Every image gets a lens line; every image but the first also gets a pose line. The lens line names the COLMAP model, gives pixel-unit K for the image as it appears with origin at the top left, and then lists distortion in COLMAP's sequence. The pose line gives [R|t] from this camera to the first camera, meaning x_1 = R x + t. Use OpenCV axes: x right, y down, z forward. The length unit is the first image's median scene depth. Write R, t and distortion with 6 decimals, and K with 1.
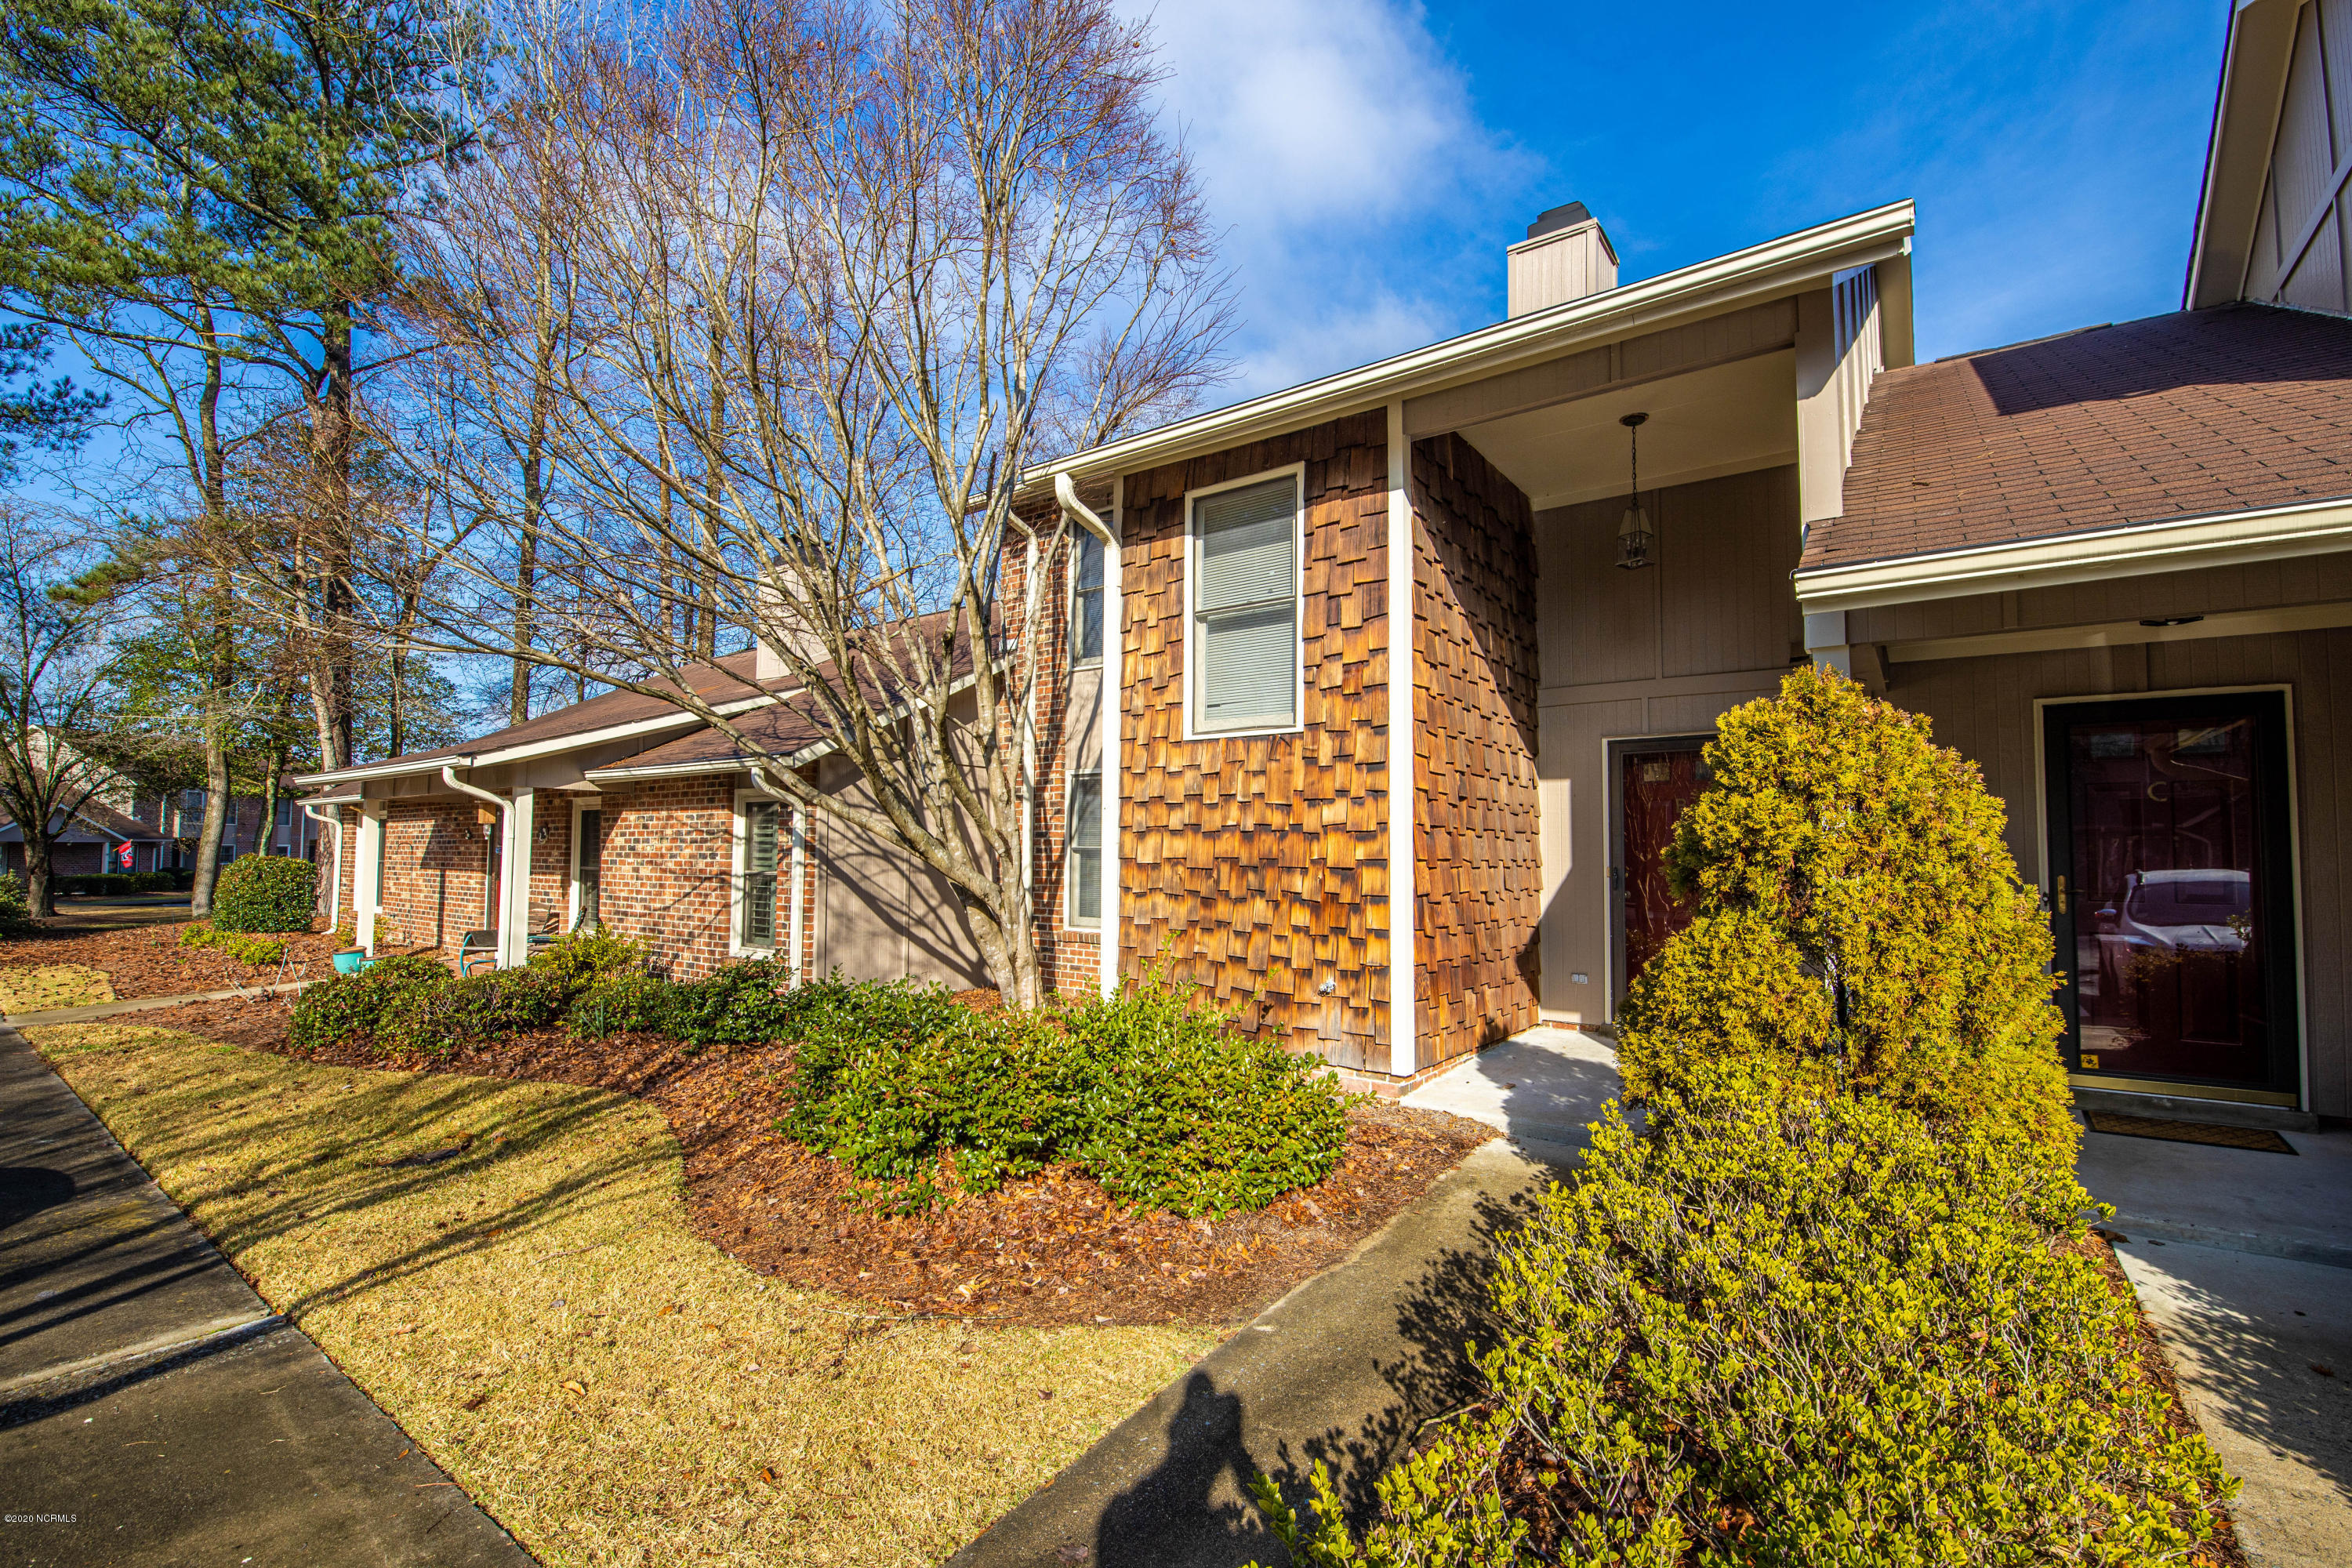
lens RADIAL K [[1013.7, 0, 1185.2], [0, 1013.7, 800.7], [0, 0, 1]] dist [-0.003963, -0.008324]
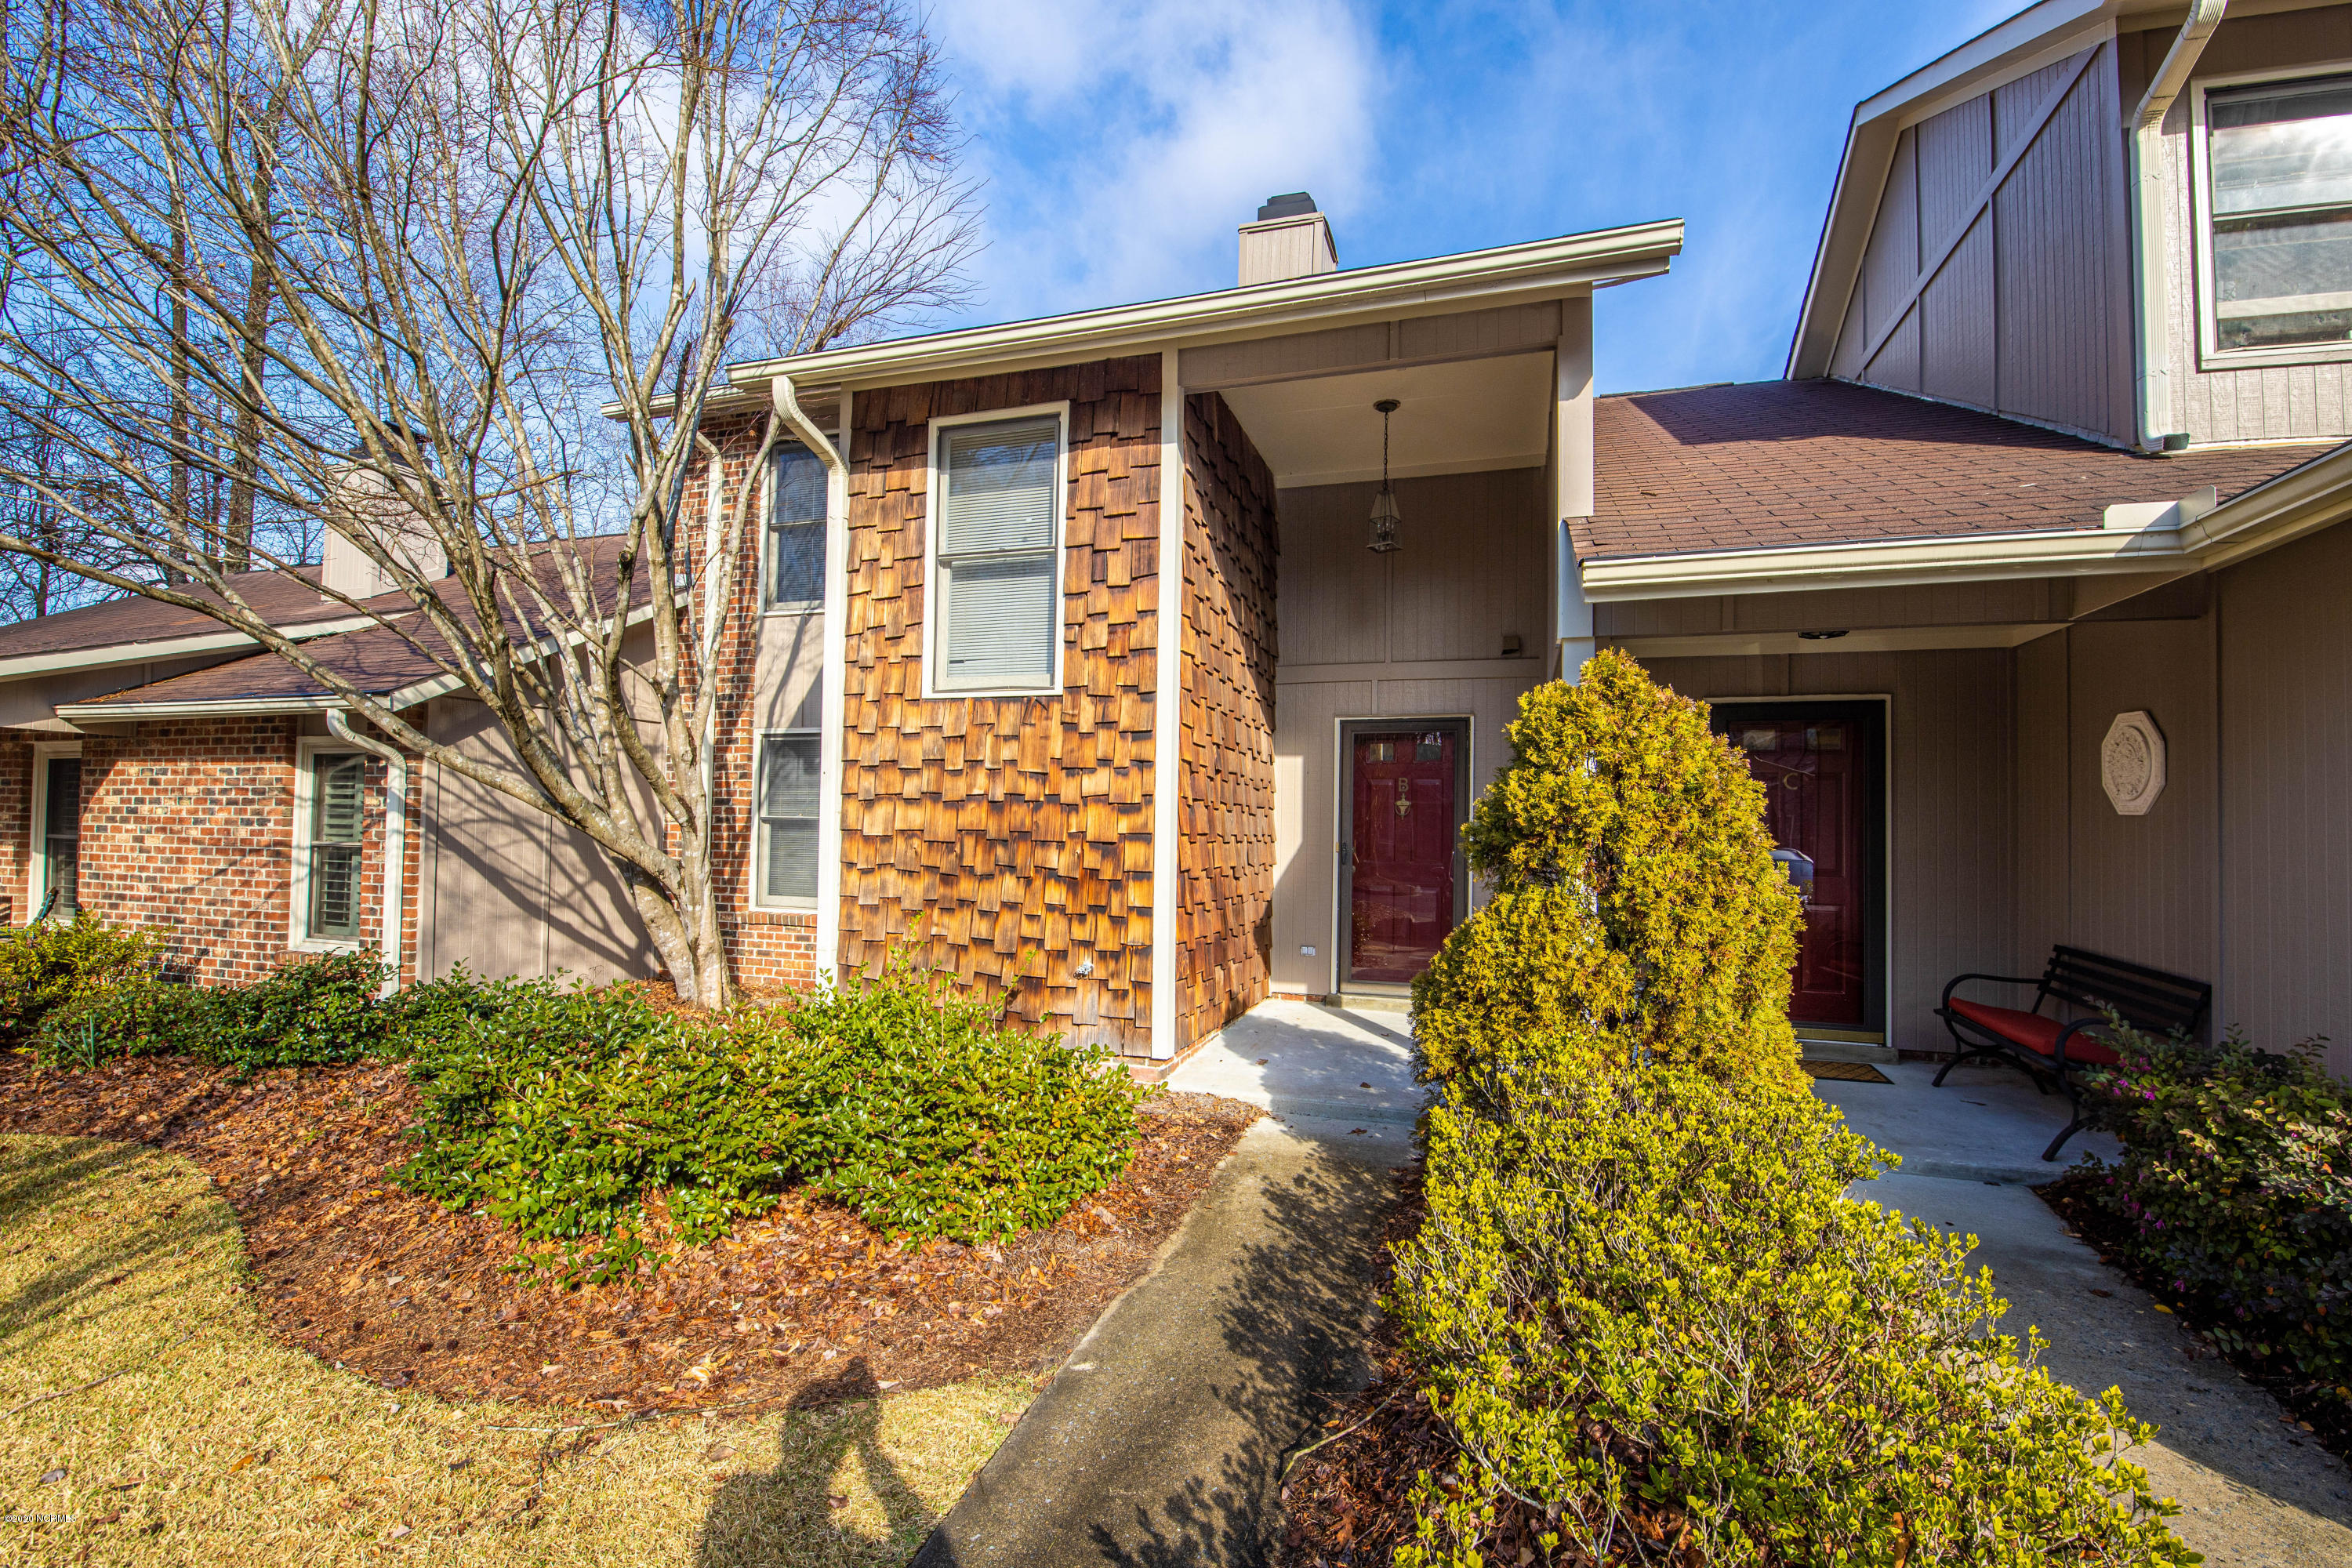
lens RADIAL K [[1013.7, 0, 1187.6], [0, 1013.7, 801.0], [0, 0, 1]] dist [-0.003963, -0.008324]
pose [[0.948408, 0.017501, 0.316569, -0.068591], [-0.026063, 0.999400, 0.022832, 0.004898], [-0.315980, -0.029905, 0.948295, 0.086685]]
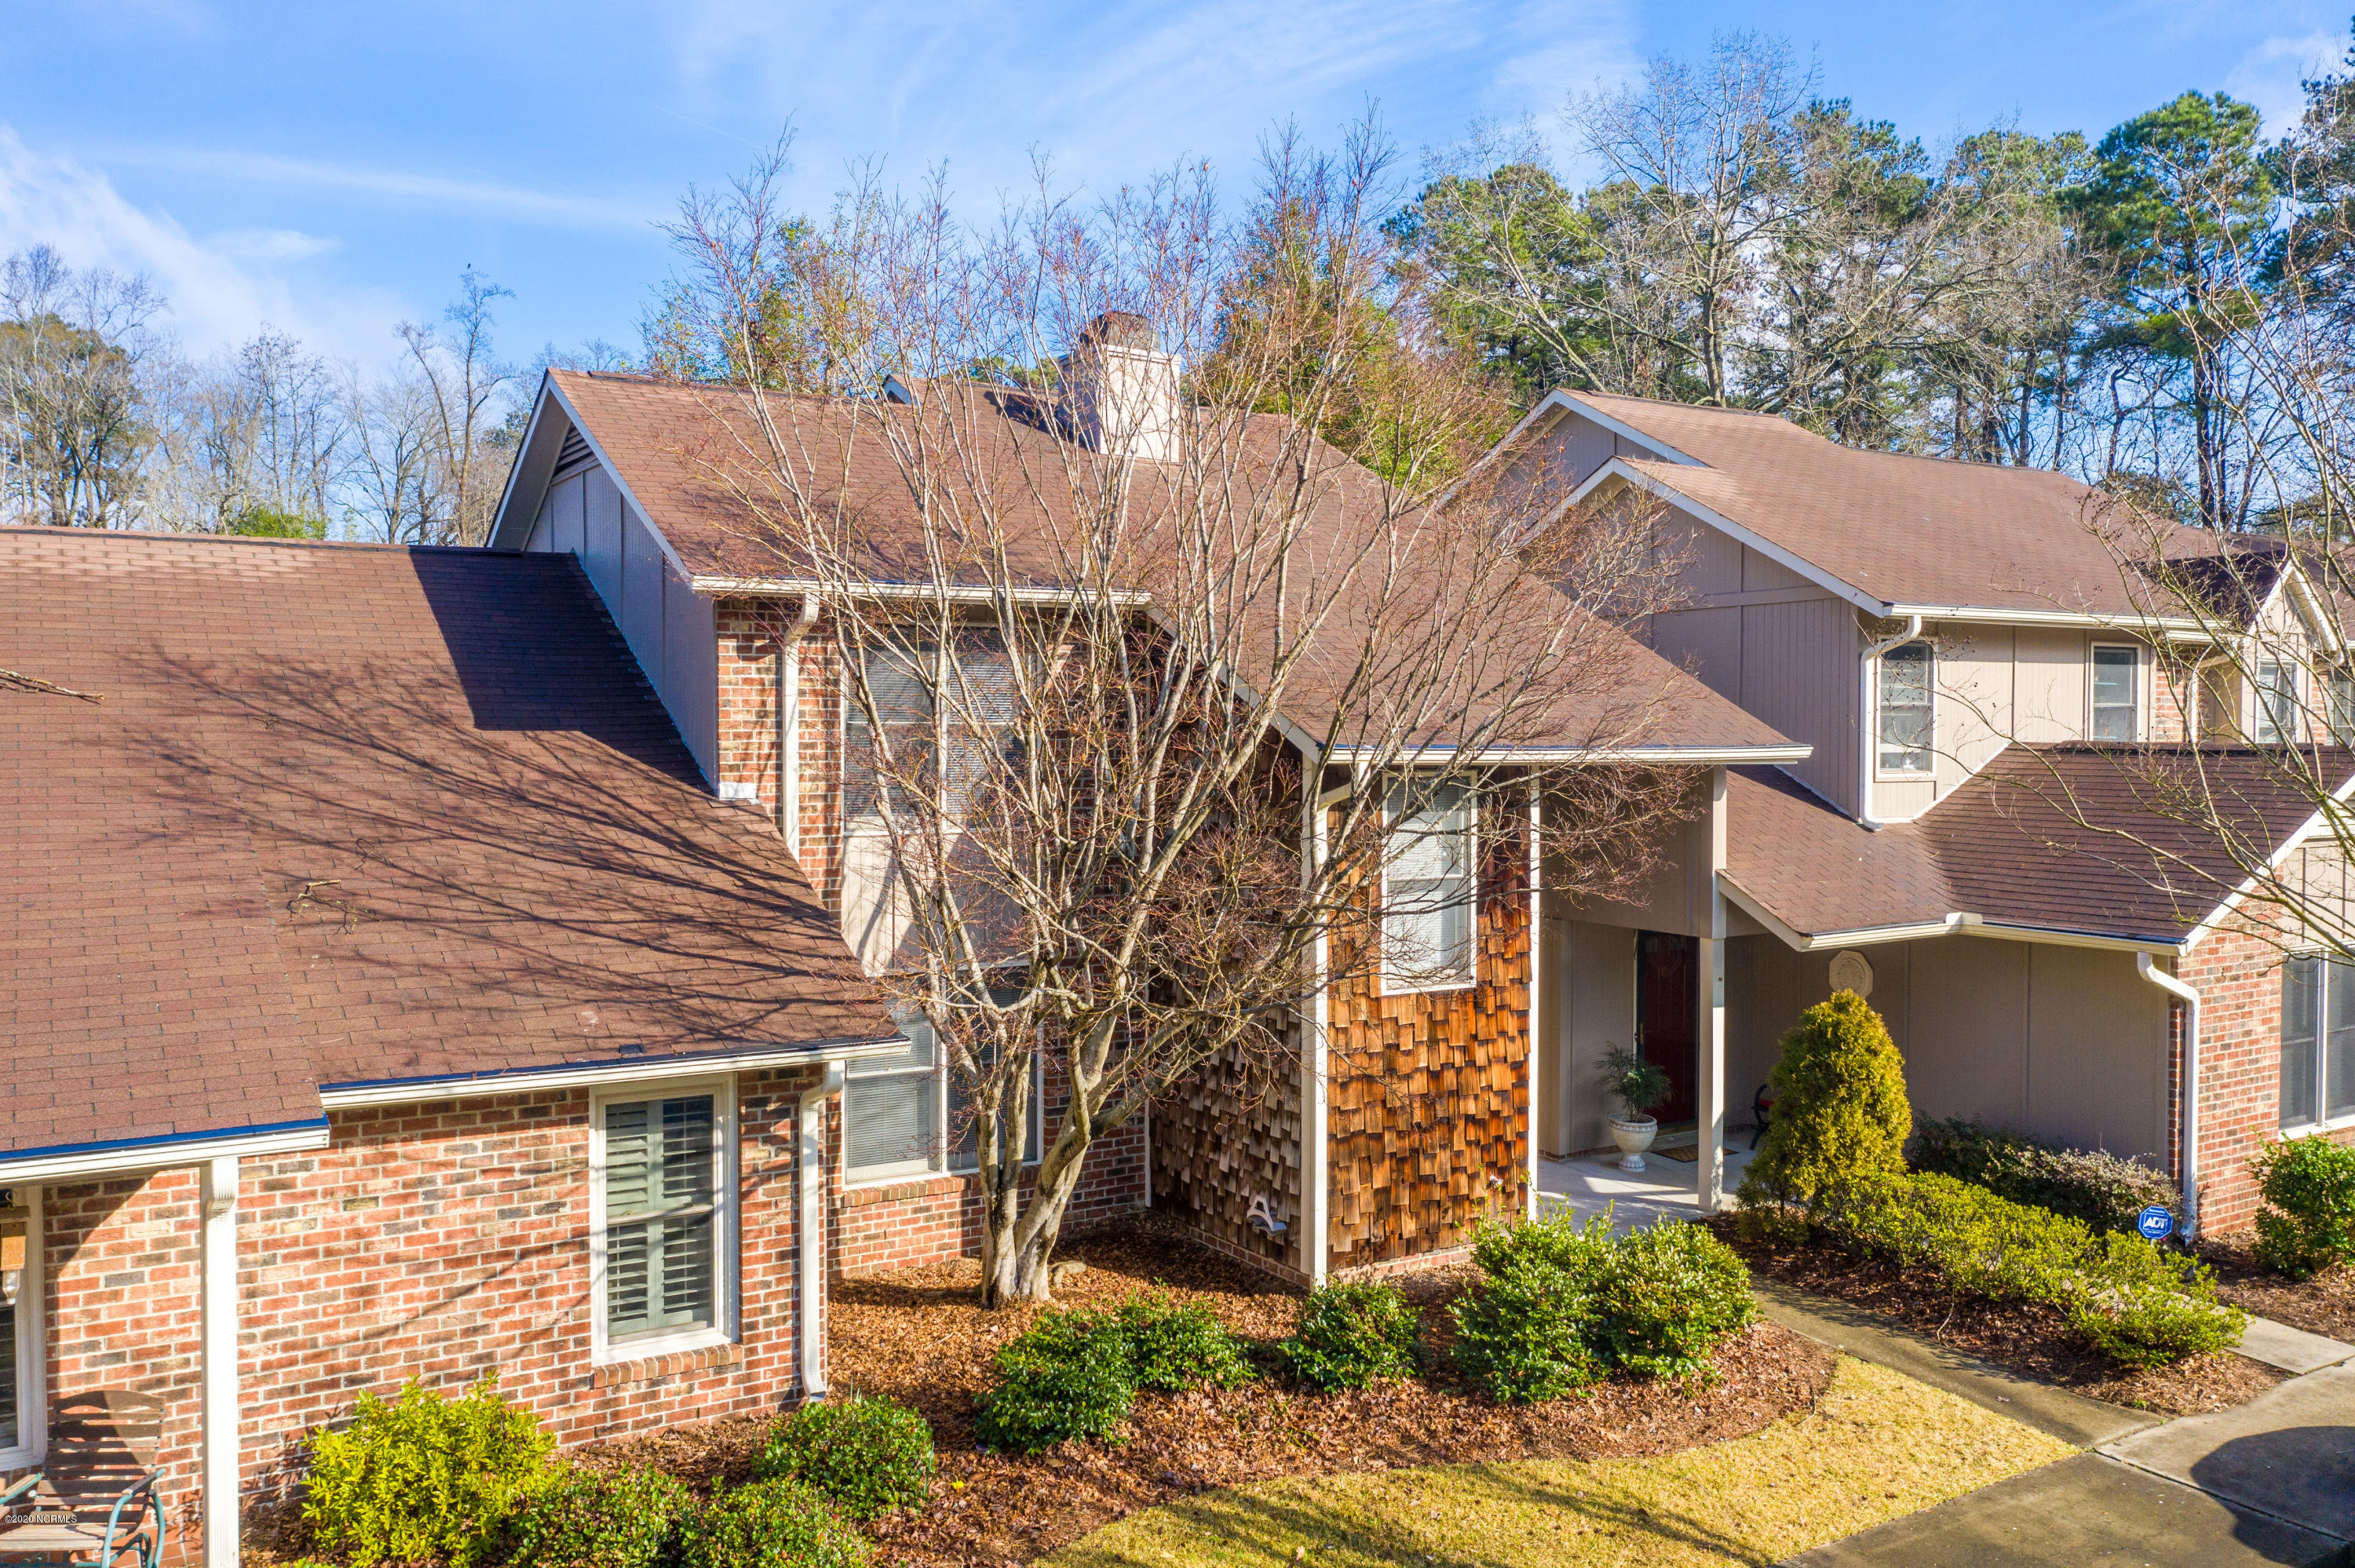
lens RADIAL K [[1830.4, 0, 1173.5], [0, 1830.4, 781.0], [0, 0, 1]] dist [-0.020198, 0.011934]
pose [[0.381744, -0.028875, 0.923817, -2.201089], [-0.044456, 0.997781, 0.049557, -0.436405], [-0.923198, -0.059987, 0.379613, 0.514397]]
